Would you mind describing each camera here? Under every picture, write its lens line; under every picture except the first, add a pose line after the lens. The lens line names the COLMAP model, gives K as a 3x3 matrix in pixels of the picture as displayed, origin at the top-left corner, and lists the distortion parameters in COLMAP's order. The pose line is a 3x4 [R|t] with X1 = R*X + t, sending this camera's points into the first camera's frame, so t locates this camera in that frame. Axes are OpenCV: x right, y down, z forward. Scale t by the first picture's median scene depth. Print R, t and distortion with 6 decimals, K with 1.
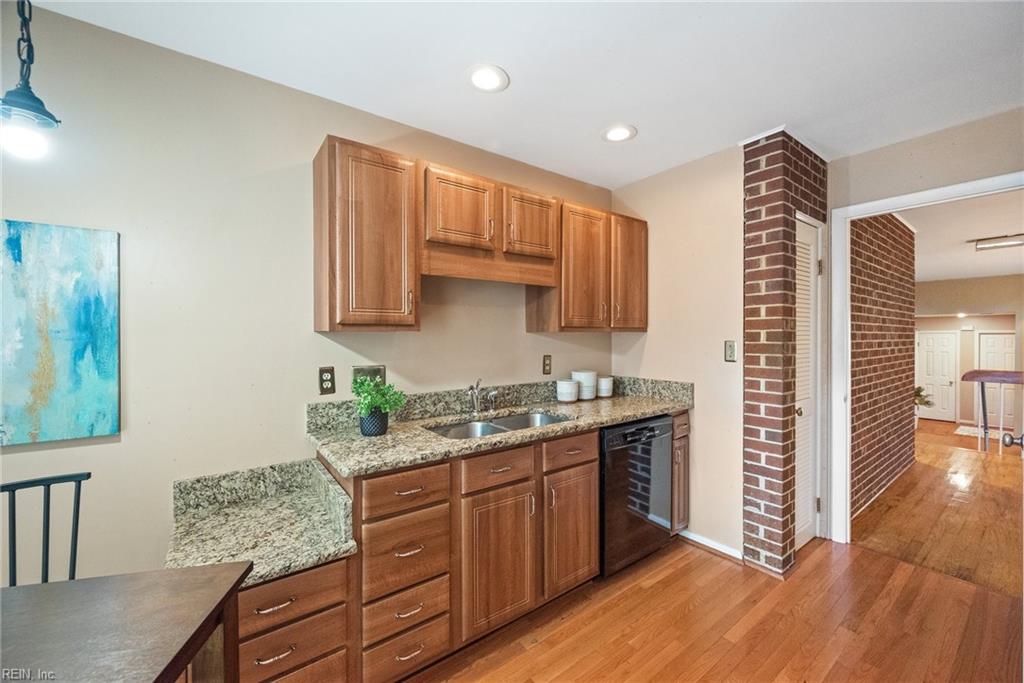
lens RADIAL K [[406.6, 0, 515.6], [0, 406.6, 342.5], [0, 0, 1]] dist [0.001003, -0.000336]
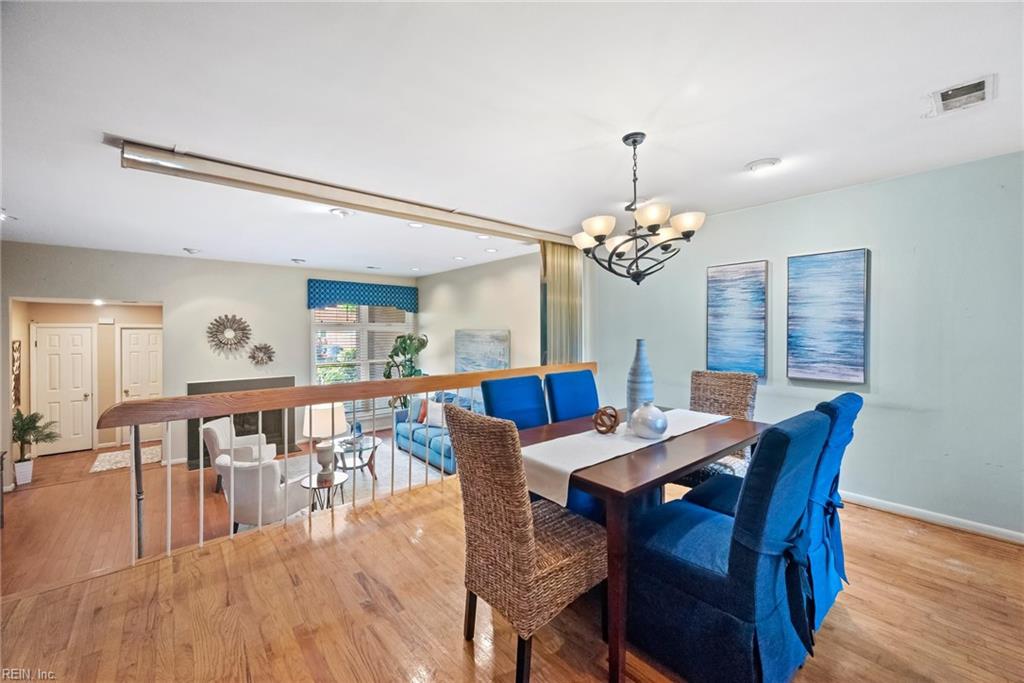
lens RADIAL K [[406.6, 0, 514.1], [0, 406.6, 336.8], [0, 0, 1]] dist [0.001003, -0.000336]
pose [[-0.052955, -0.009366, 0.998553, 0.337225], [0.003553, 0.999948, 0.009567, -0.010894], [-0.998591, 0.004054, -0.052919, 0.303969]]
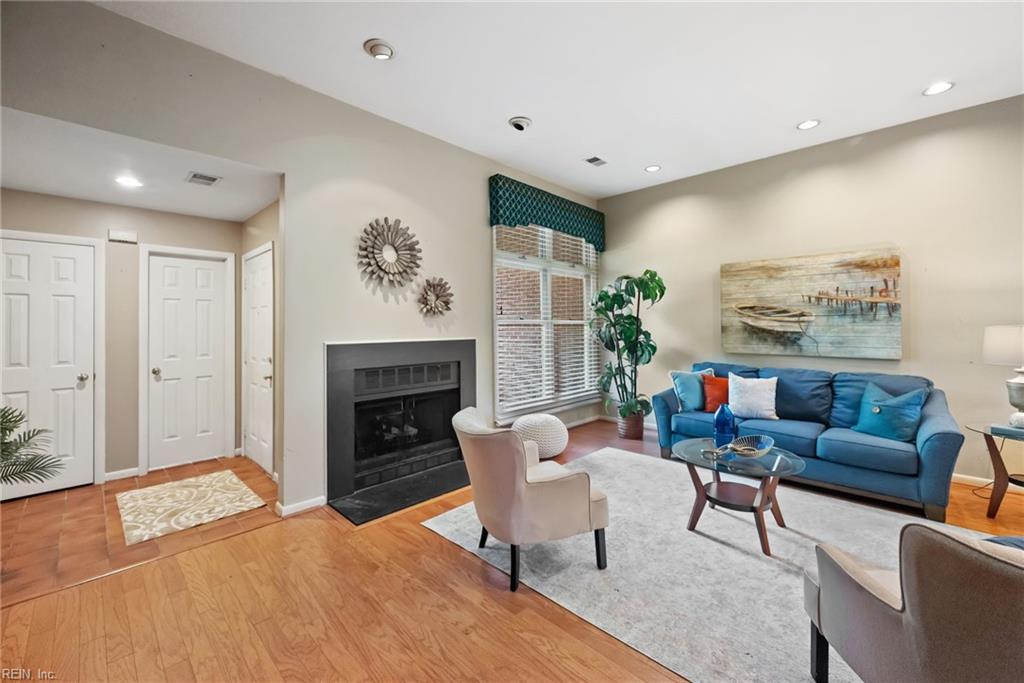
lens RADIAL K [[406.6, 0, 508.8], [0, 406.6, 325.0], [0, 0, 1]] dist [0.001003, -0.000336]
pose [[-0.153370, 0.014958, 0.988056, 0.702022], [0.010529, 0.999853, -0.013502, 0.064068], [-0.988113, 0.008333, -0.153505, 0.732416]]
